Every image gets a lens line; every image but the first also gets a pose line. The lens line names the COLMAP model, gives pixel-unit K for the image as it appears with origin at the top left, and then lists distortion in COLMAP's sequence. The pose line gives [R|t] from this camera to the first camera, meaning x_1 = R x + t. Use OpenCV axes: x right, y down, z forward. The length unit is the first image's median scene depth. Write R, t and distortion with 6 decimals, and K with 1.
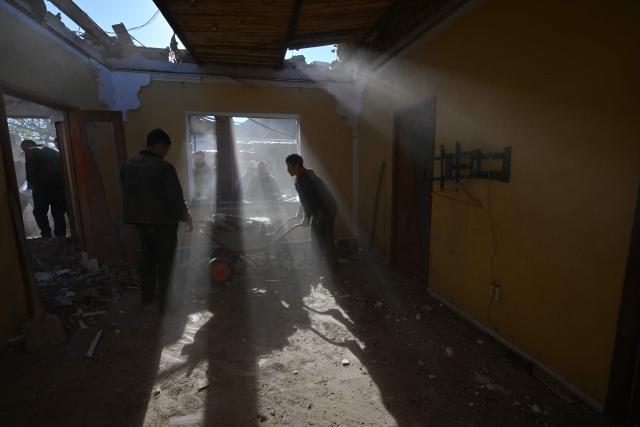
lens RADIAL K [[304.5, 0, 326.8], [0, 304.5, 212.9], [0, 0, 1]] dist [-0.008984, 0.000352]
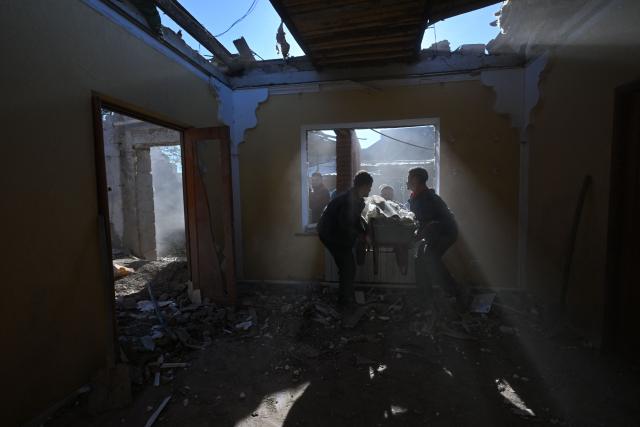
lens RADIAL K [[304.5, 0, 325.0], [0, 304.5, 217.9], [0, 0, 1]] dist [-0.008984, 0.000352]
pose [[0.914595, 0.021324, -0.403808, -0.053620], [-0.047230, 0.997407, -0.054301, -0.030522], [0.401603, 0.068735, 0.913231, 0.291837]]
